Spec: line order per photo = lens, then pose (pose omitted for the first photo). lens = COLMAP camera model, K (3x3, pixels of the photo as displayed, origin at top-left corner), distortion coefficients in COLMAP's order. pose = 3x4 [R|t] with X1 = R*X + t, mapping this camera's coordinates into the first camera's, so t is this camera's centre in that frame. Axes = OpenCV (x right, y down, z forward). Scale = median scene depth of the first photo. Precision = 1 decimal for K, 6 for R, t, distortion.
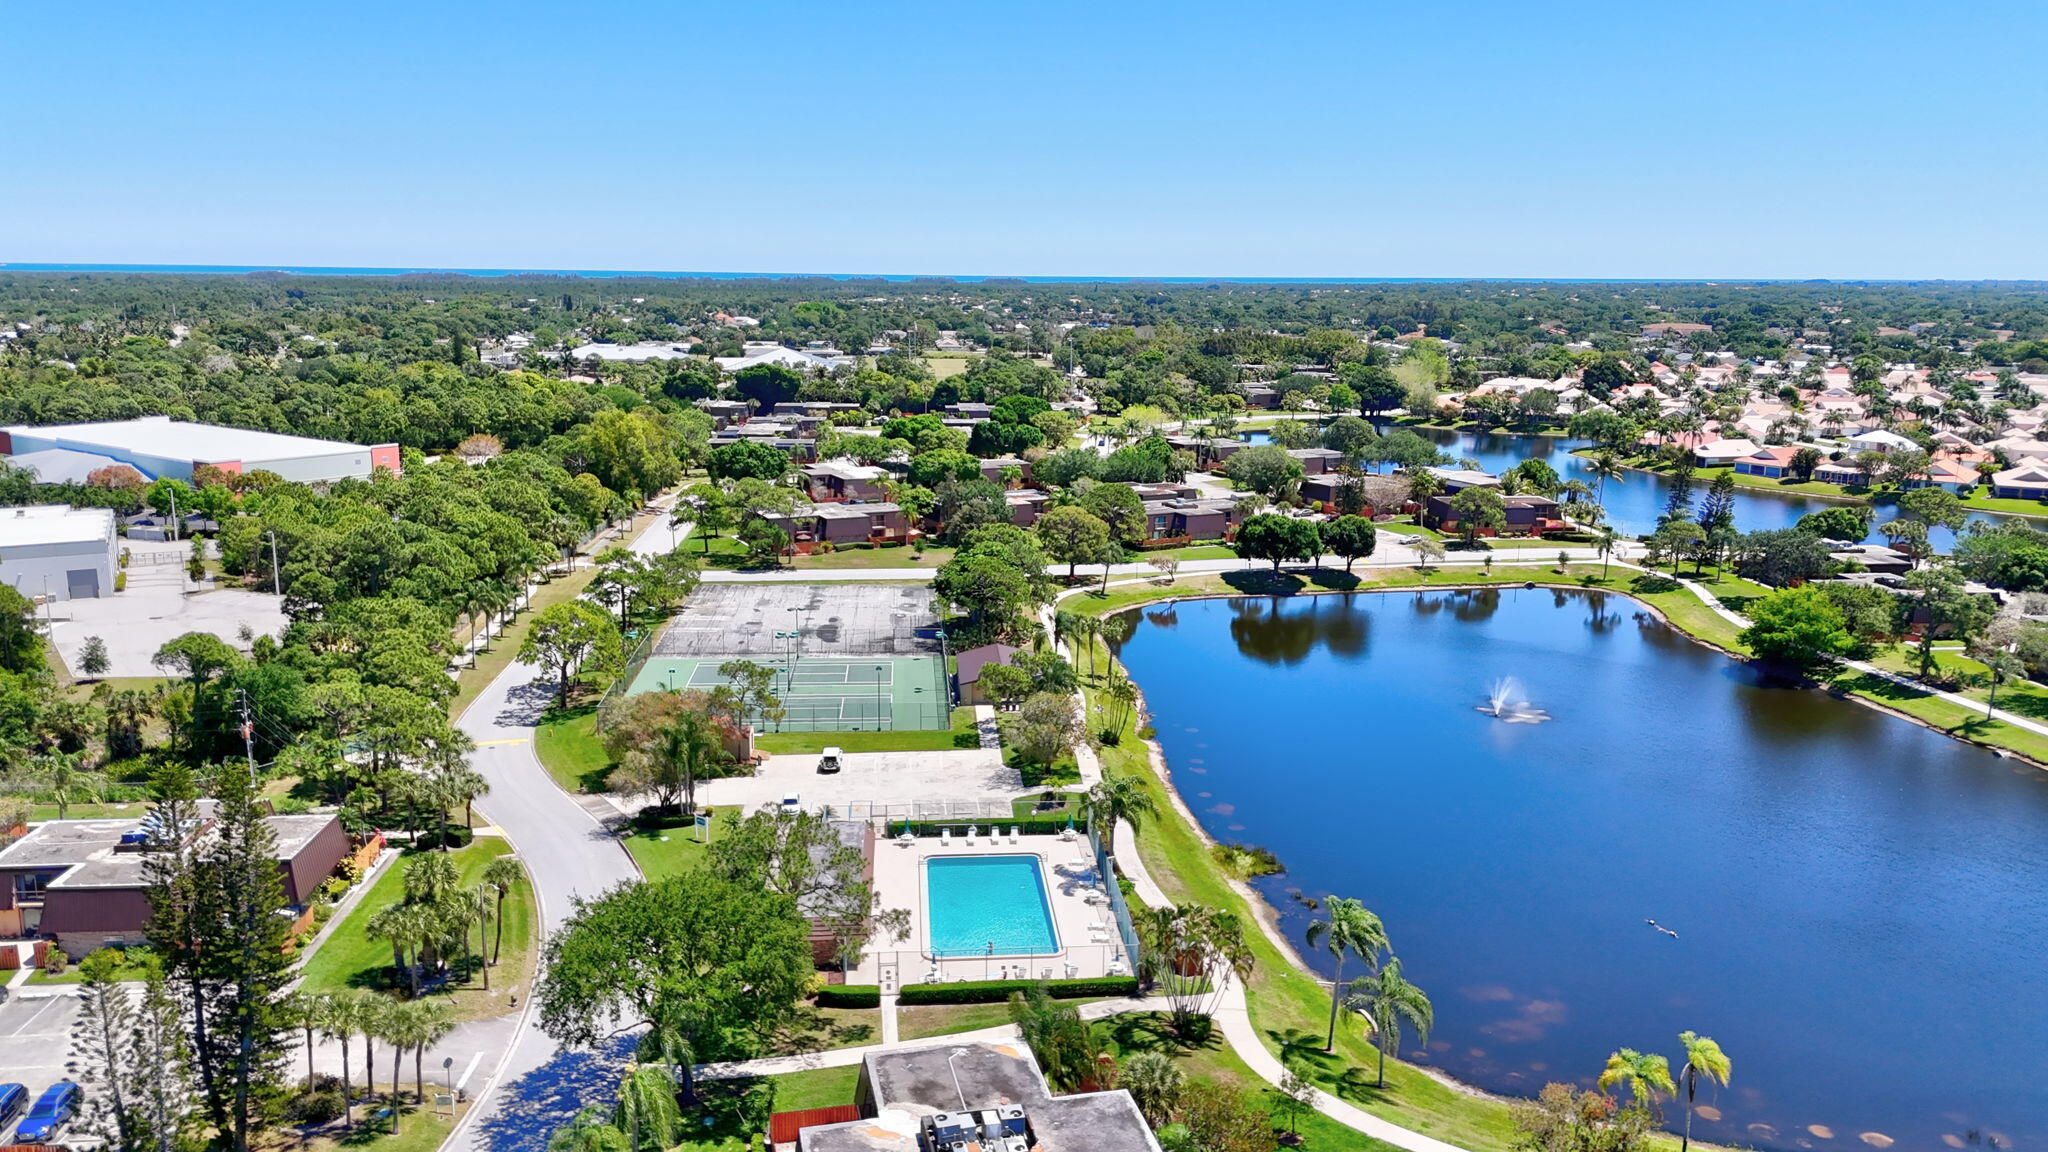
lens RADIAL K [[1432.1, 0, 1024.0], [0, 1432.1, 576.0], [0, 0, 1]] dist [0.001440, -0.000743]
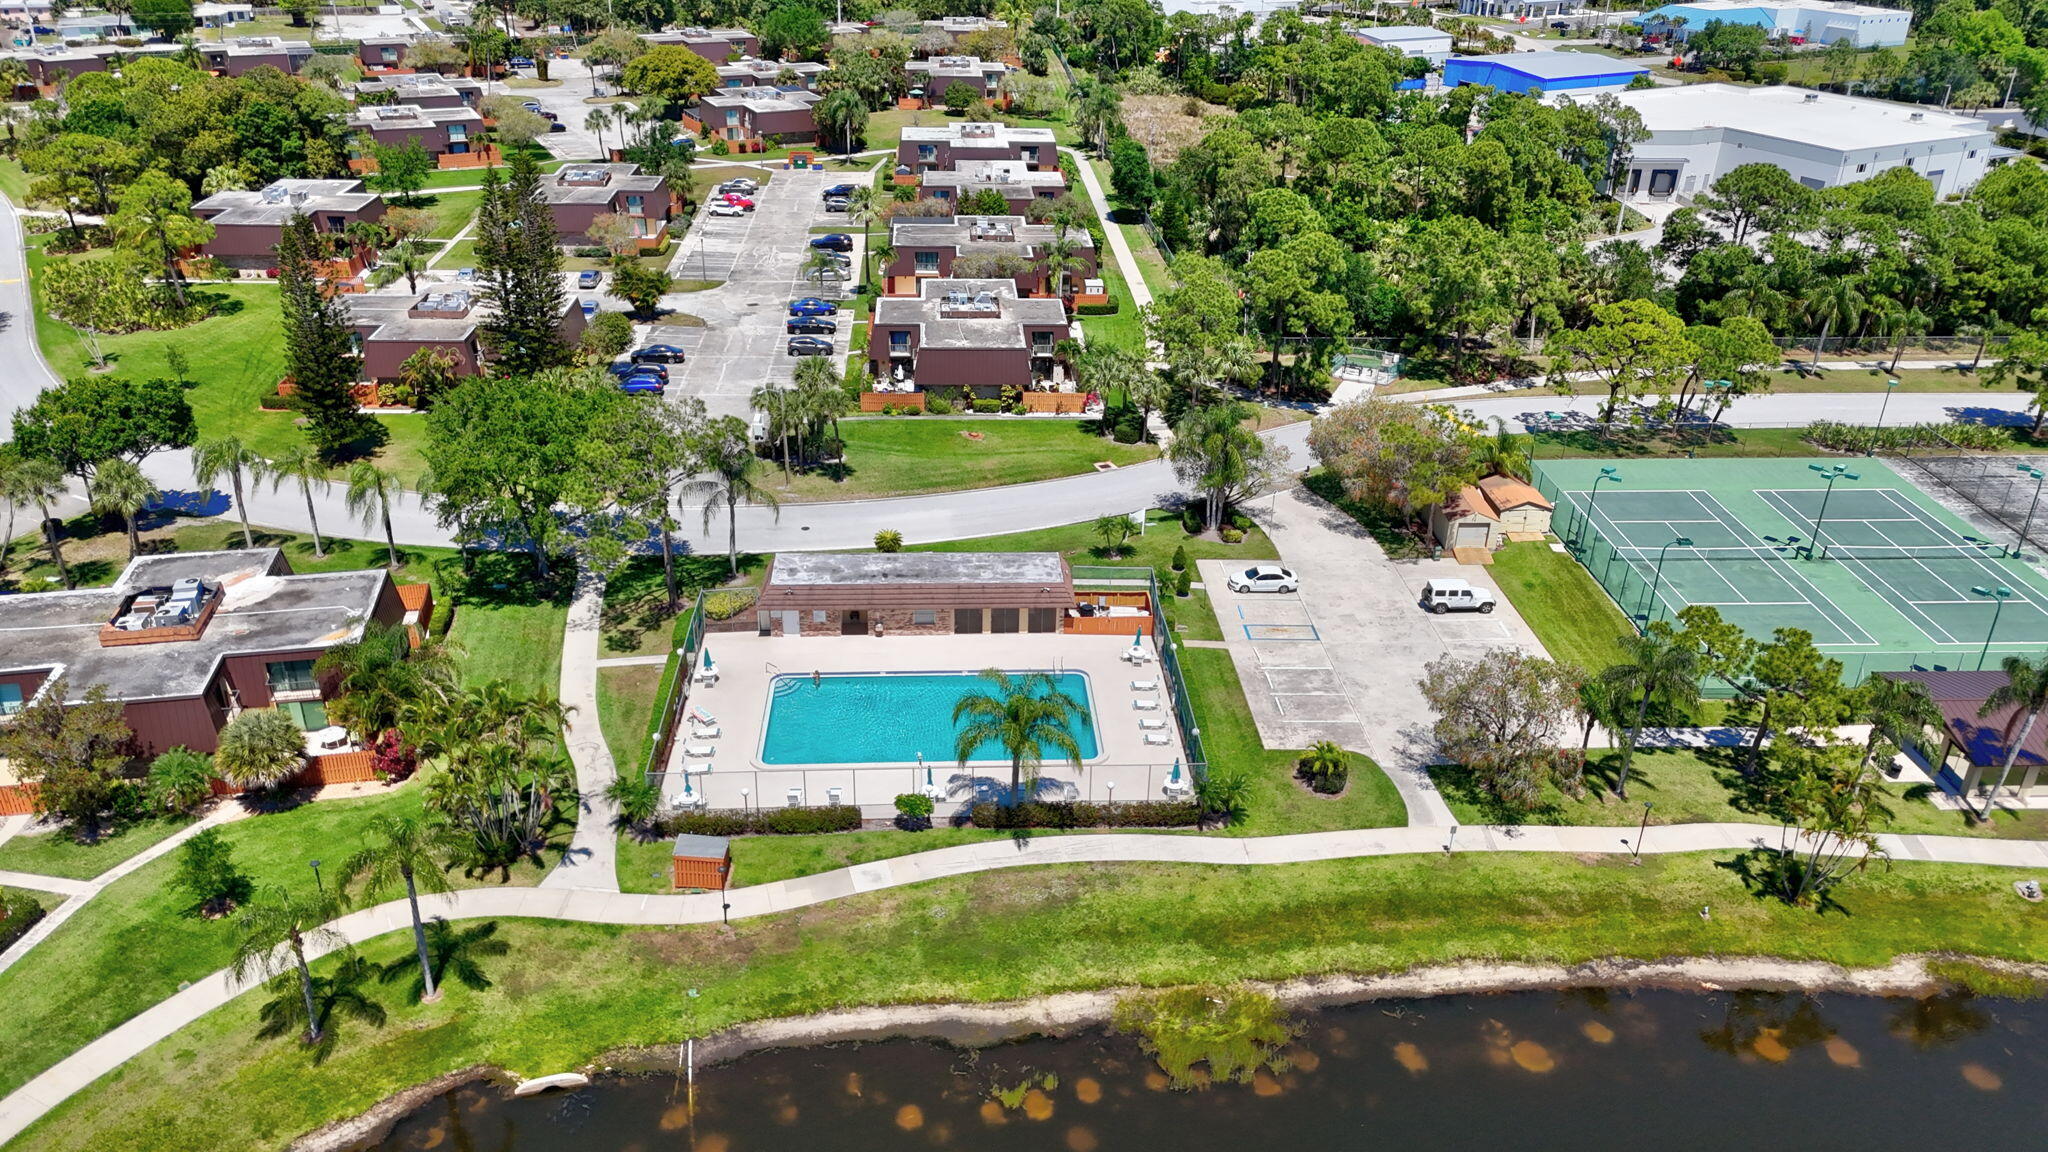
lens RADIAL K [[1432.1, 0, 1024.0], [0, 1432.1, 576.0], [0, 0, 1]] dist [0.001440, -0.000743]
pose [[-0.043811, 0.469466, -0.881863, 0.322446], [-0.177024, 0.865094, 0.469334, -0.109608], [0.983231, 0.176673, 0.045206, 0.524550]]
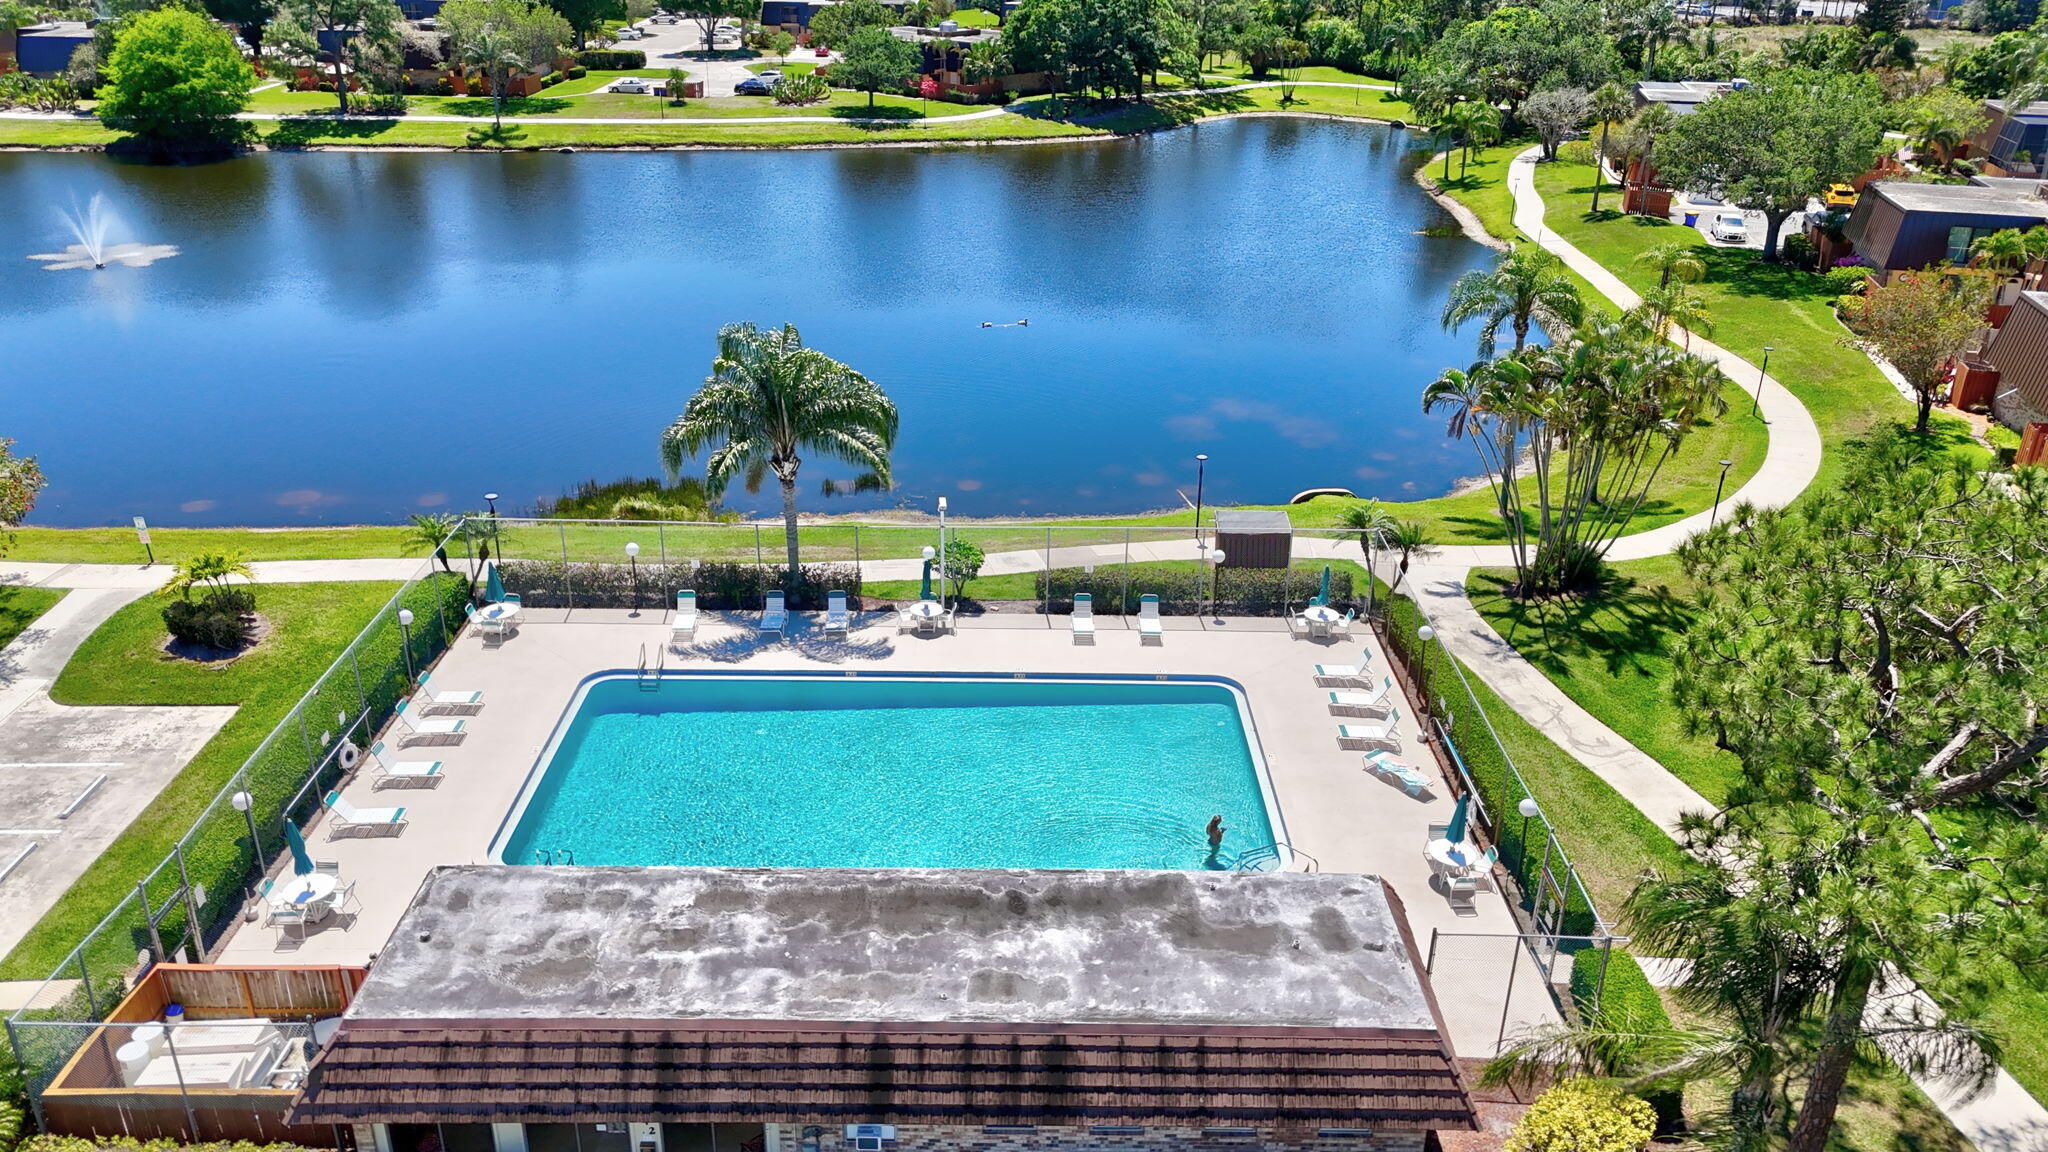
lens RADIAL K [[1432.1, 0, 1024.0], [0, 1432.1, 576.0], [0, 0, 1]] dist [0.001440, -0.000743]
pose [[0.101705, -0.448798, 0.887827, -0.170657], [0.163865, 0.887822, 0.430023, 0.017542], [-0.981226, 0.101748, 0.163839, 0.474706]]
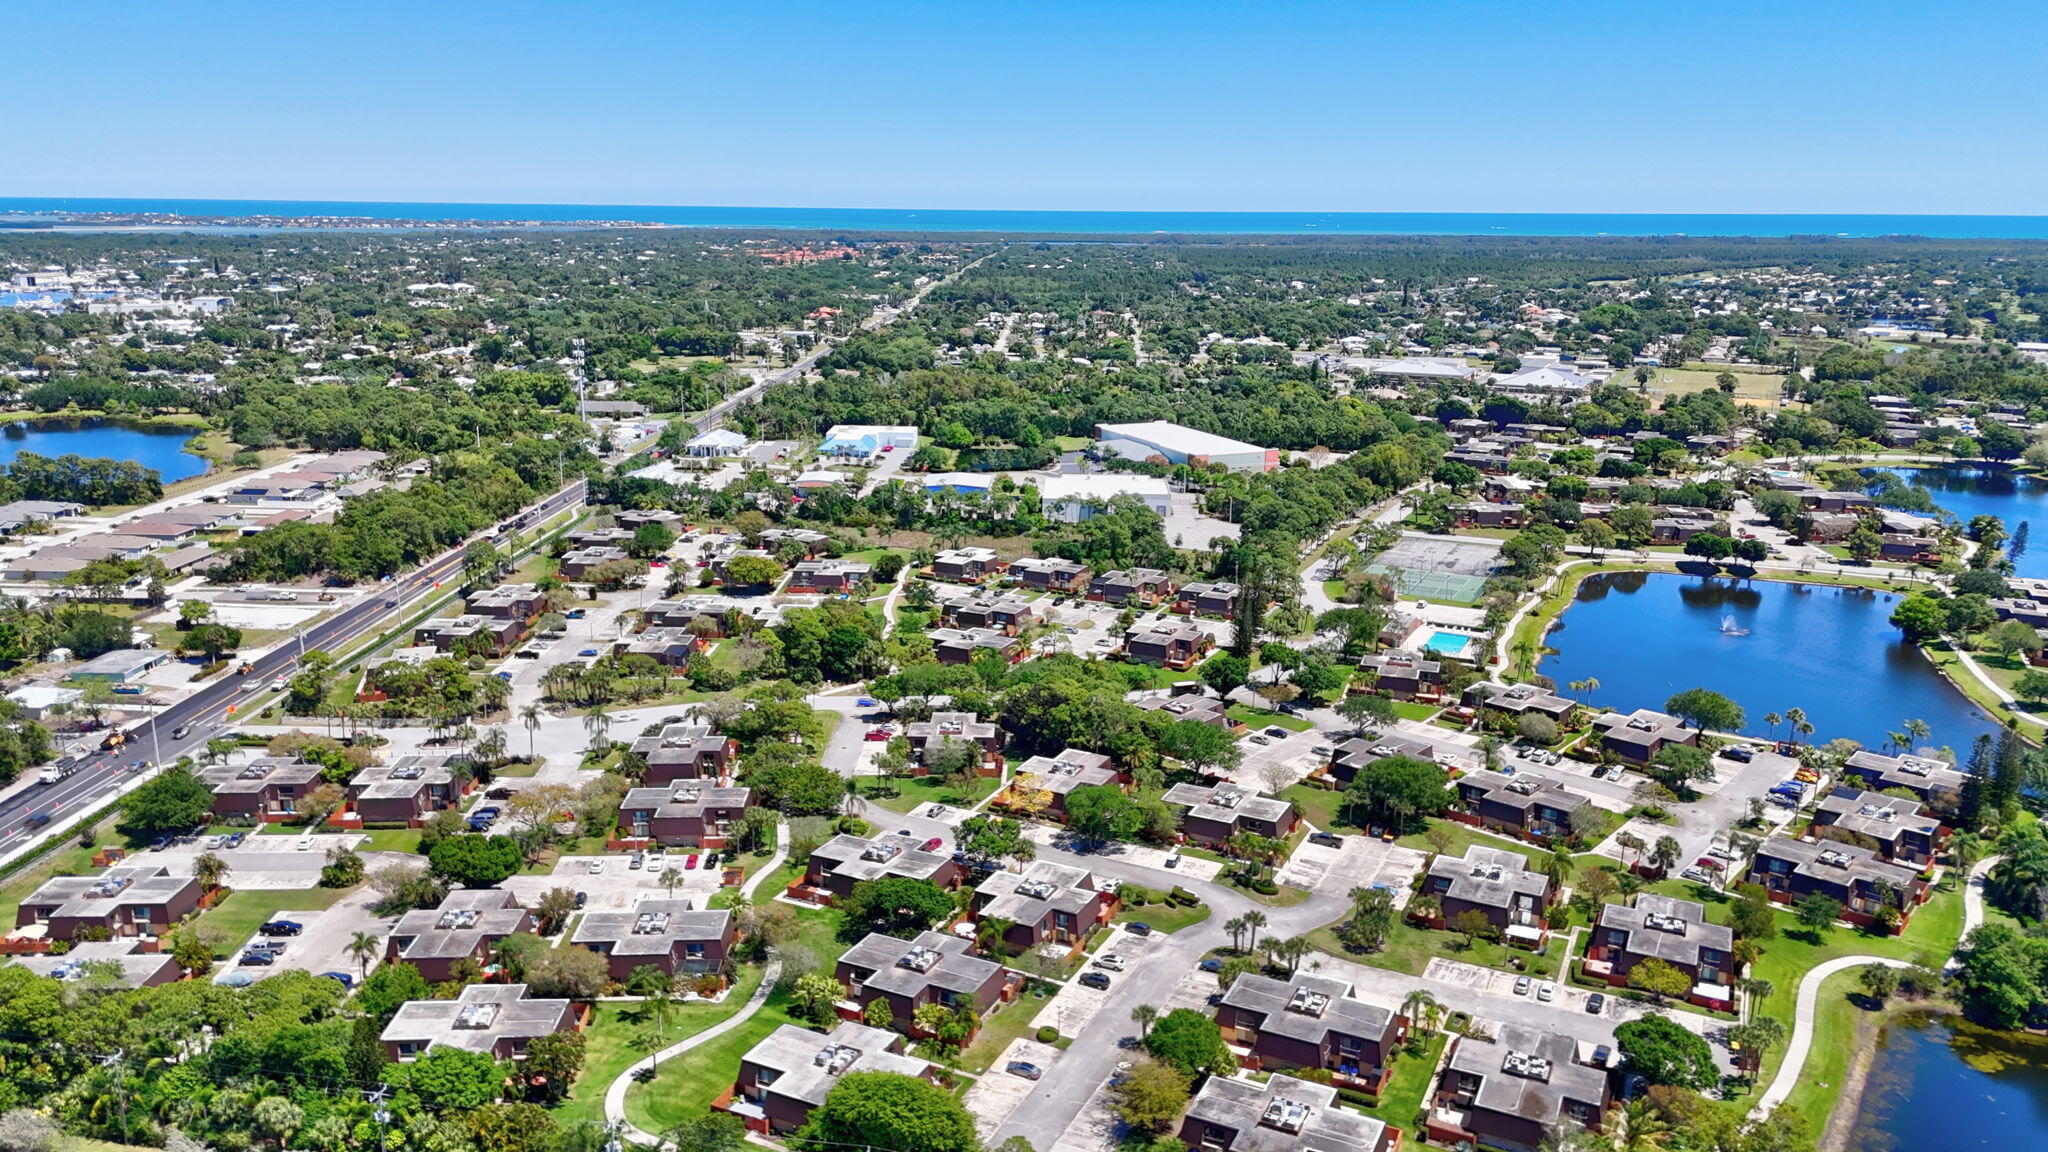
lens RADIAL K [[1432.1, 0, 1024.0], [0, 1432.1, 576.0], [0, 0, 1]] dist [0.001440, -0.000743]
pose [[0.842099, 0.121618, -0.525432, 0.467812], [-0.101066, 0.992569, 0.067768, -0.026675], [0.529769, -0.003964, 0.848133, -1.240104]]
